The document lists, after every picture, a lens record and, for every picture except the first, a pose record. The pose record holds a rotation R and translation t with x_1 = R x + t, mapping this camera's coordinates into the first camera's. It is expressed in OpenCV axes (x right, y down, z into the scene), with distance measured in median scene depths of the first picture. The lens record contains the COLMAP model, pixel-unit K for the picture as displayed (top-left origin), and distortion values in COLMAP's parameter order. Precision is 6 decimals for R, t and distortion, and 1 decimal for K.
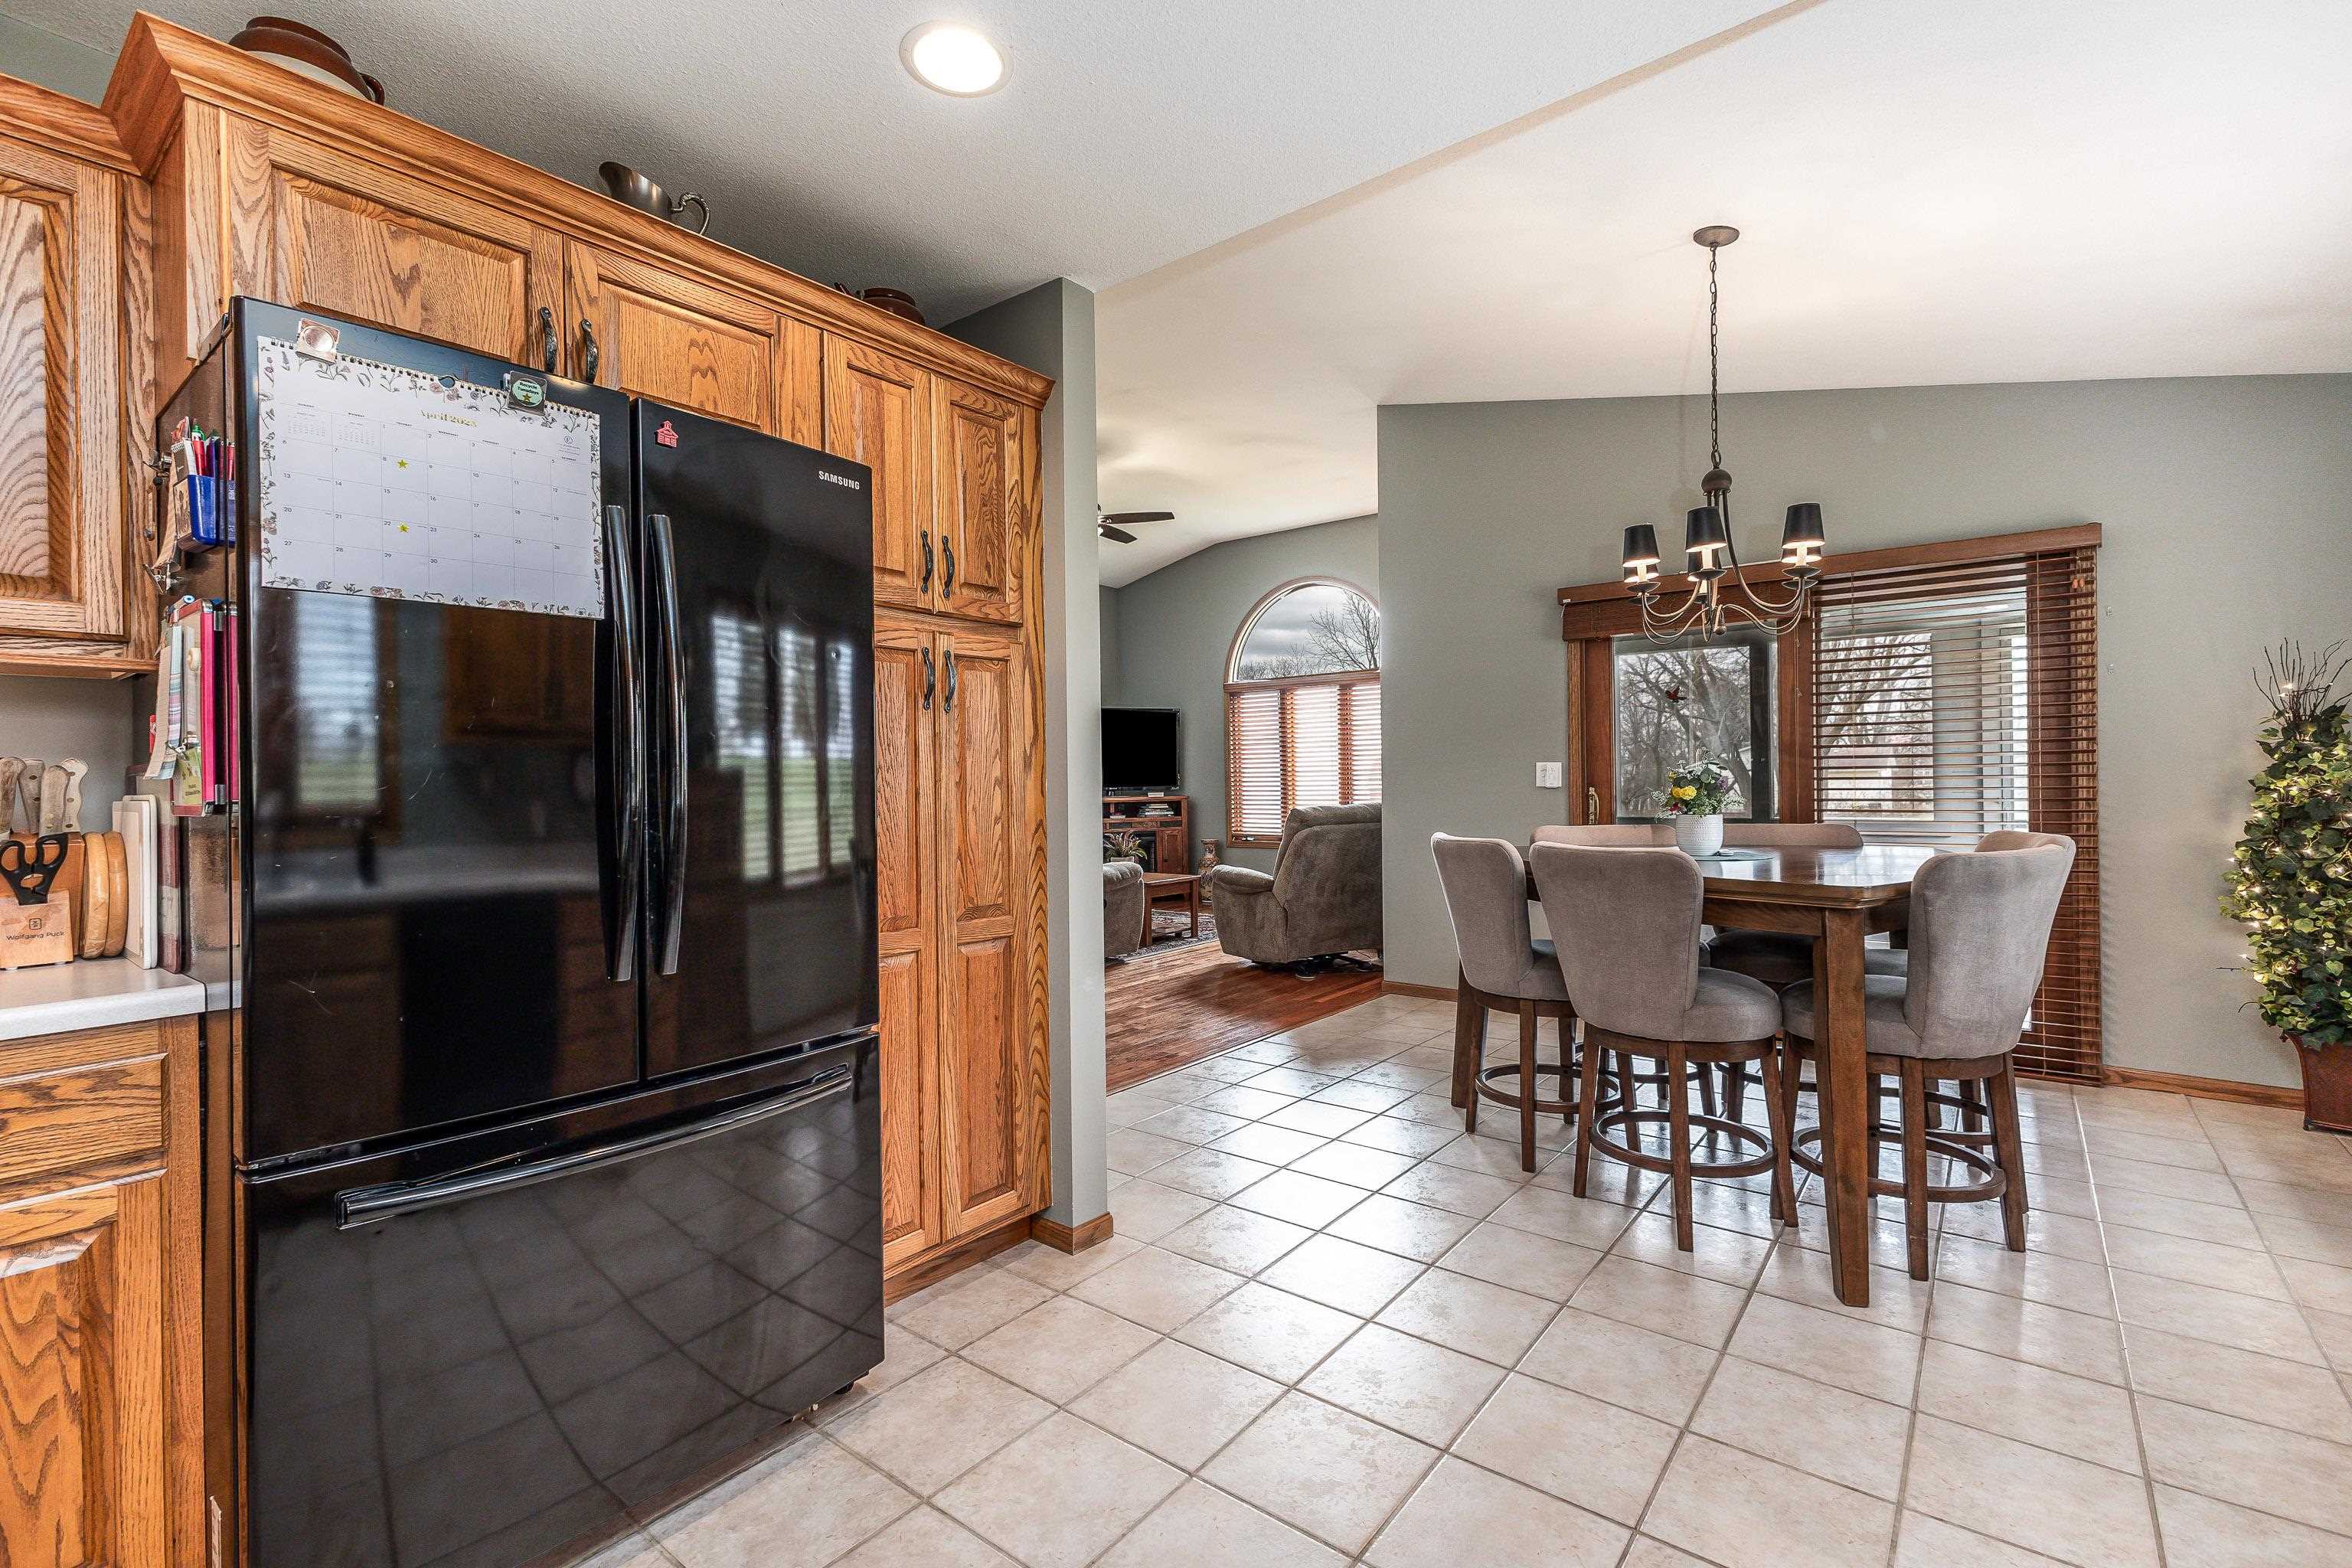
lens RADIAL K [[1029.0, 0, 1180.0], [0, 1029.0, 780.8], [0, 0, 1]] dist [-0.008055, -0.000047]
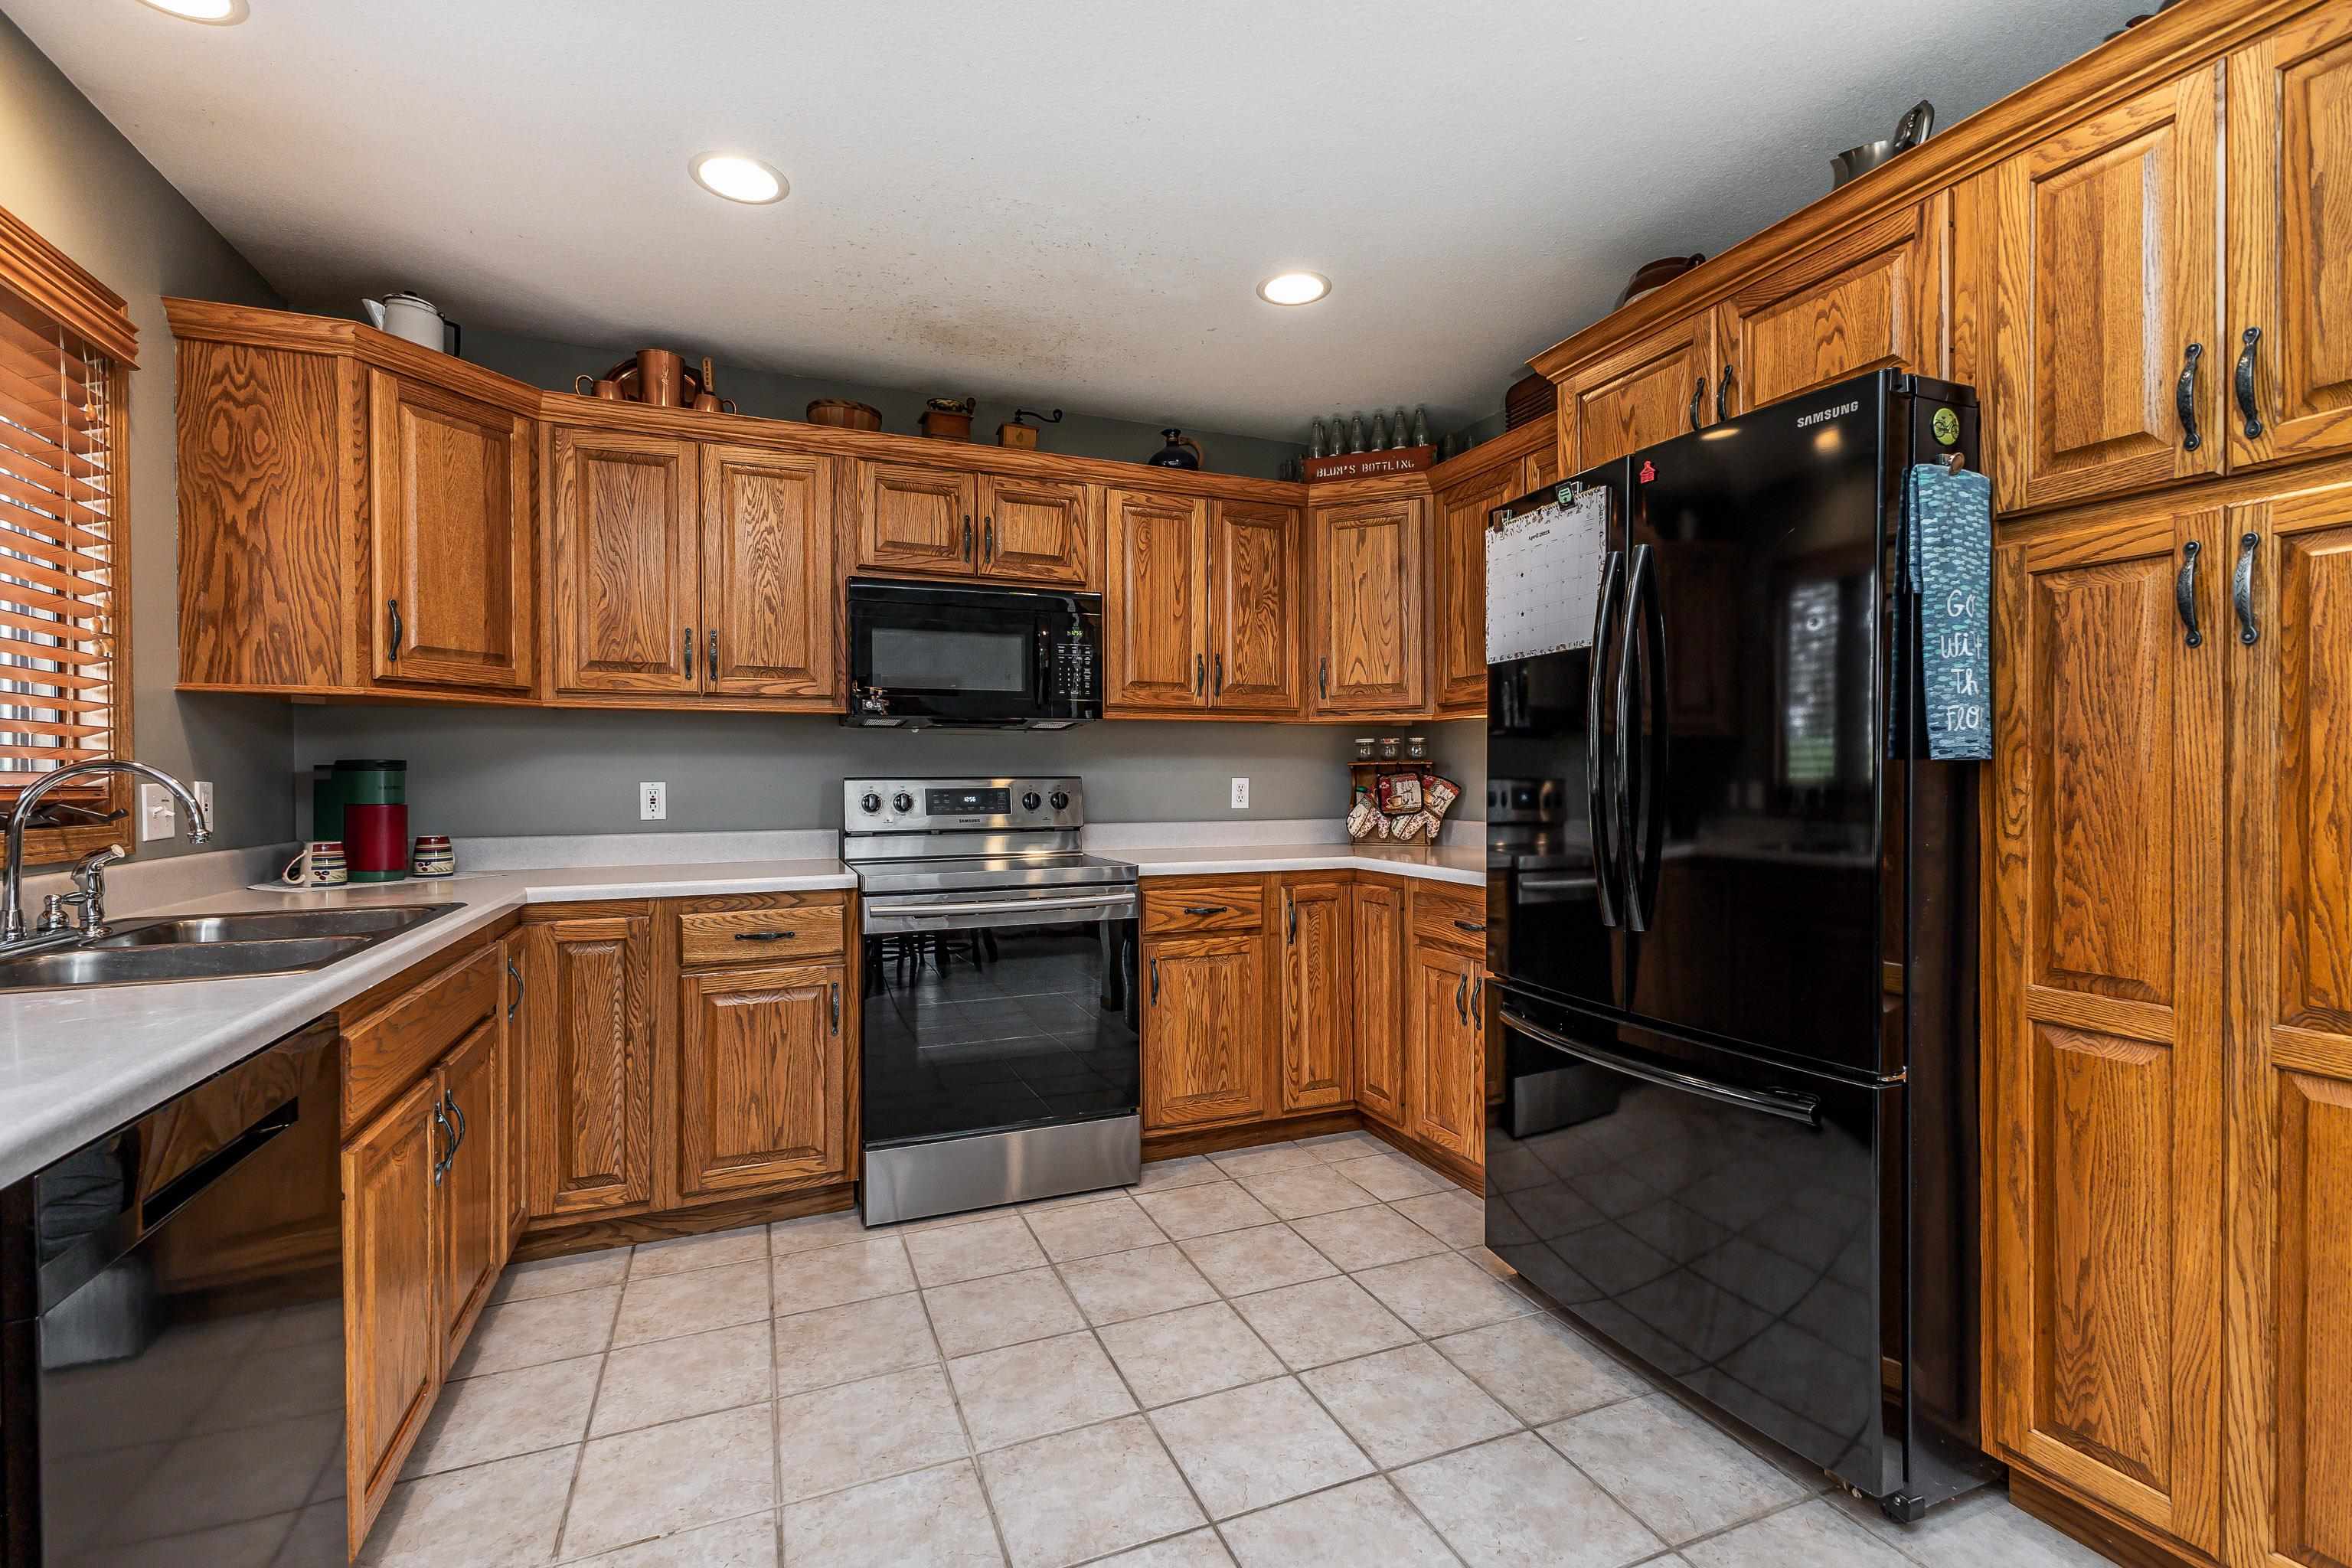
lens RADIAL K [[1029.0, 0, 1192.1], [0, 1029.0, 786.5], [0, 0, 1]] dist [-0.008055, -0.000047]
pose [[-0.475698, 0.023263, -0.879301, 0.375995], [0.012312, 0.999728, 0.019788, -0.004466], [0.879523, -0.001413, -0.475855, 0.526949]]
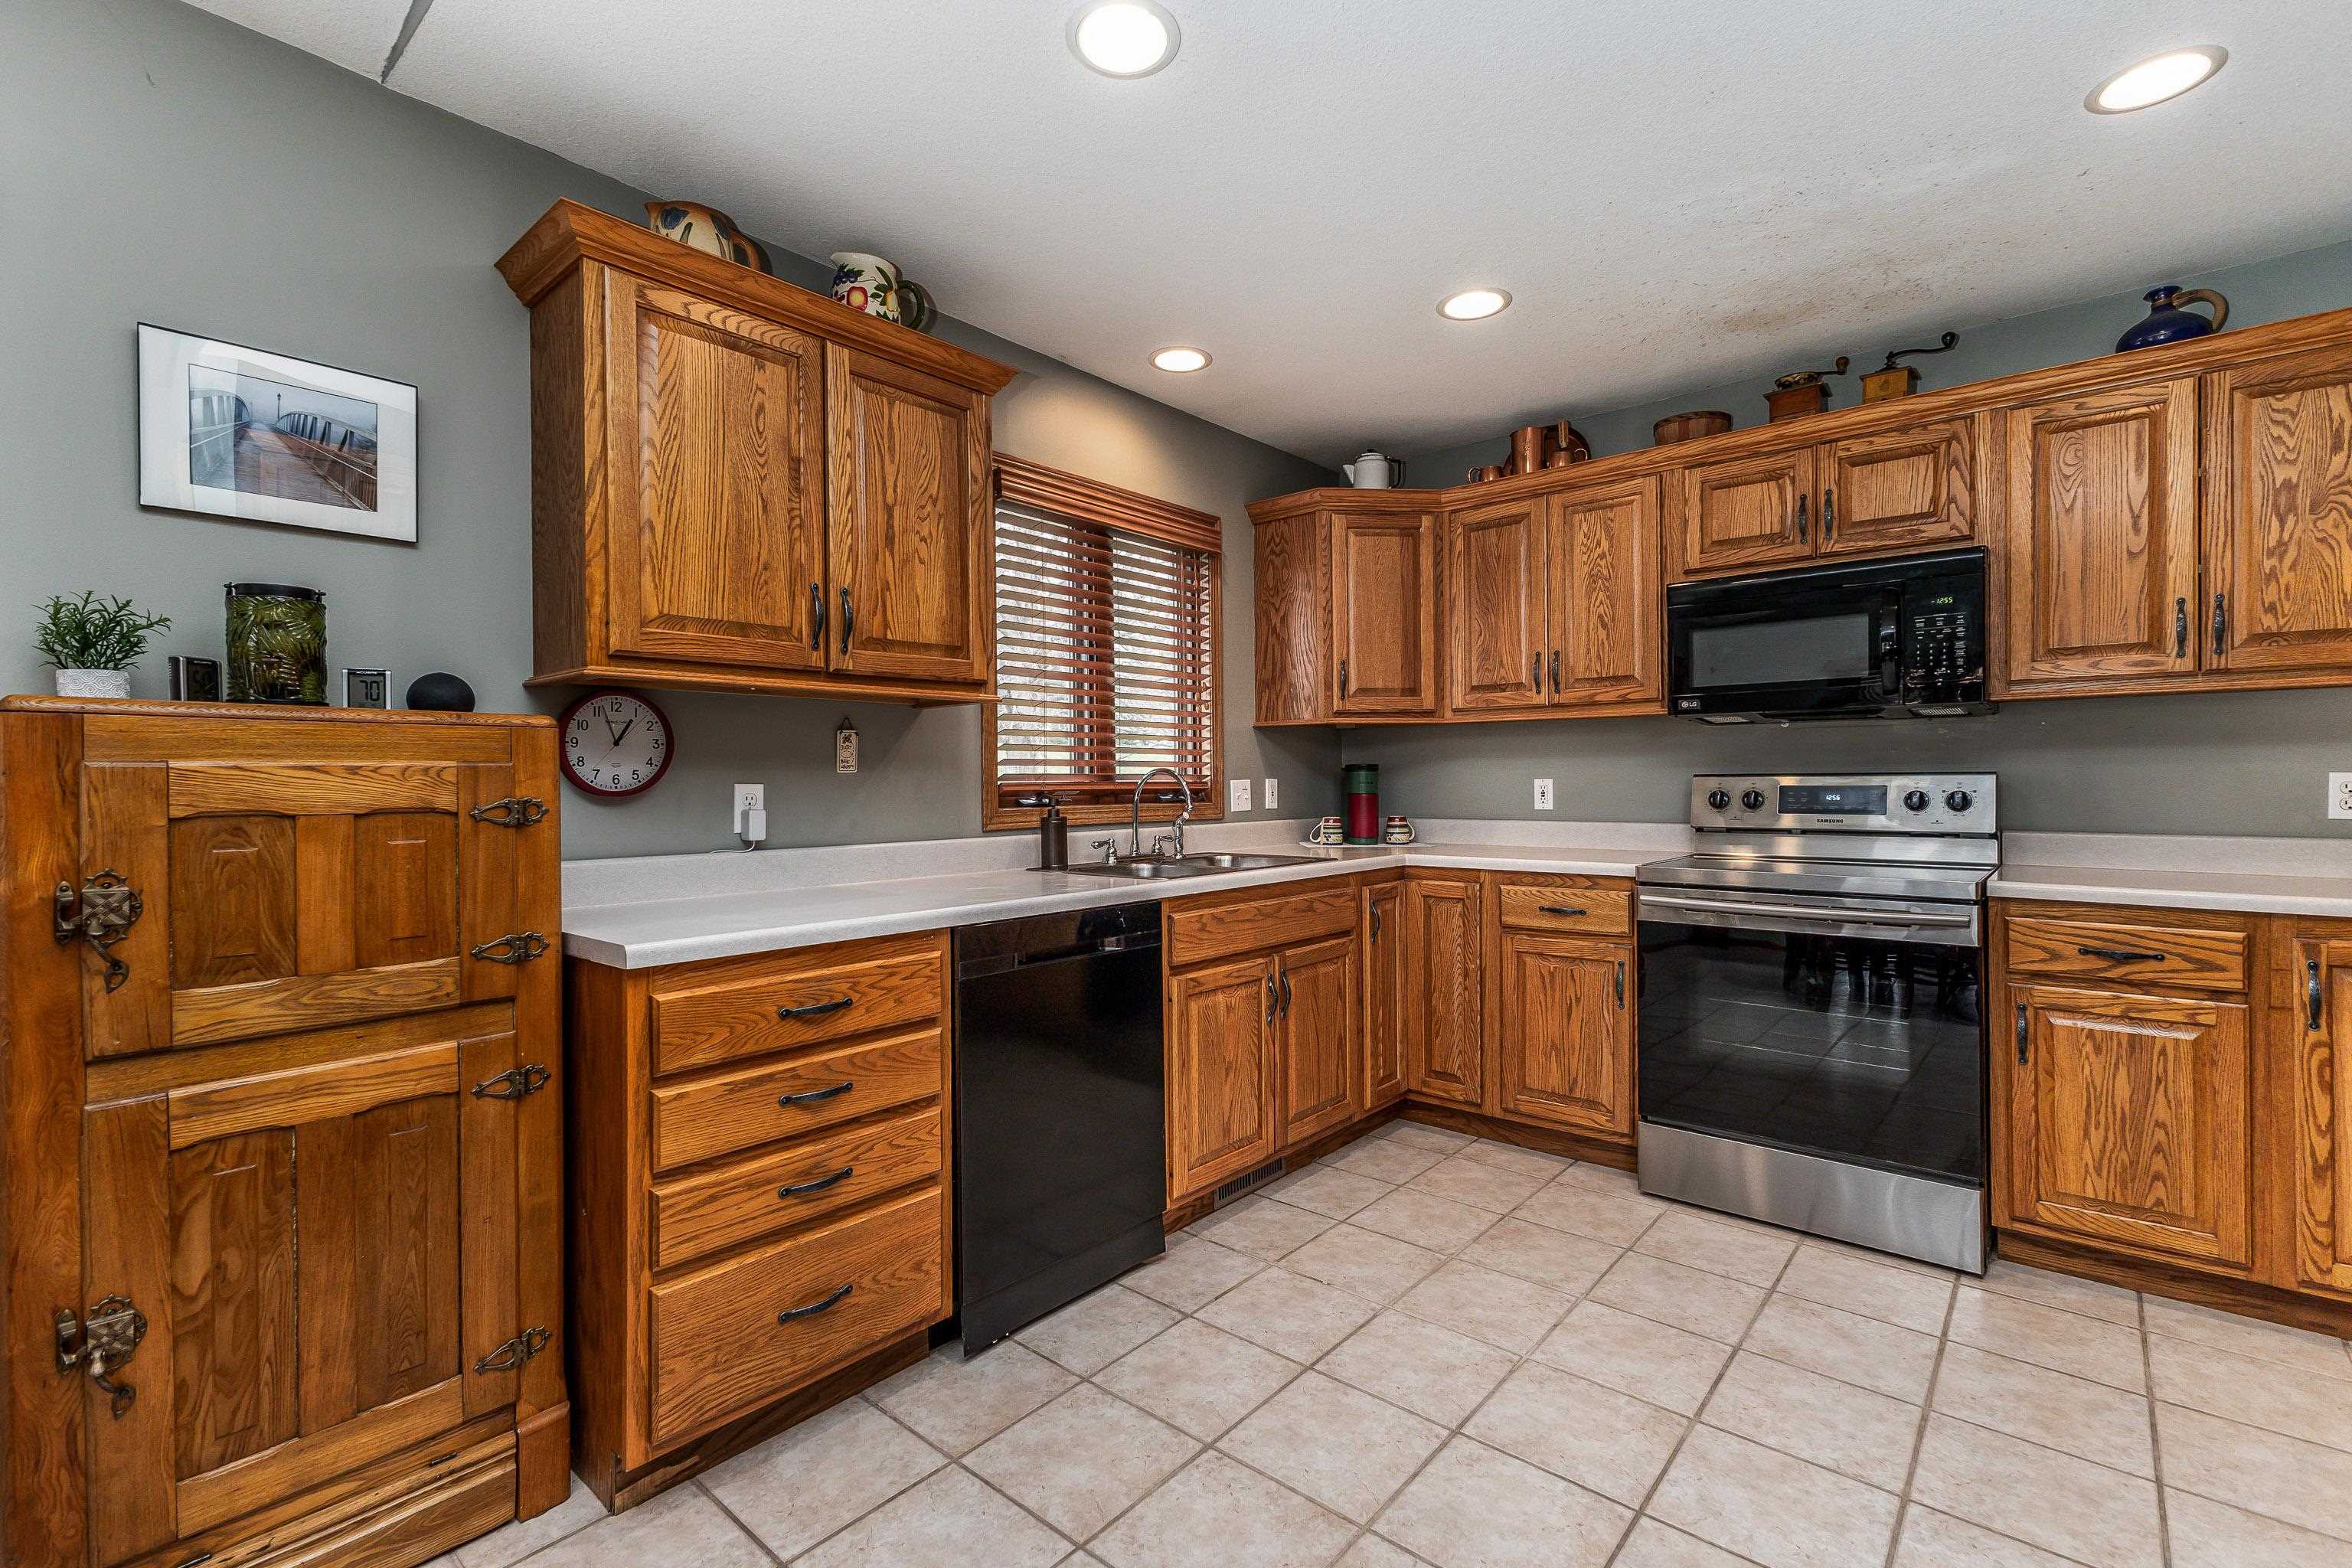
lens RADIAL K [[1029.0, 0, 1160.7], [0, 1029.0, 784.3], [0, 0, 1]] dist [-0.008055, -0.000047]
pose [[-0.998405, 0.022048, 0.051978, 0.159113], [0.022273, 0.999745, 0.003757, -0.003462], [-0.051881, 0.004909, -0.998641, 0.795803]]
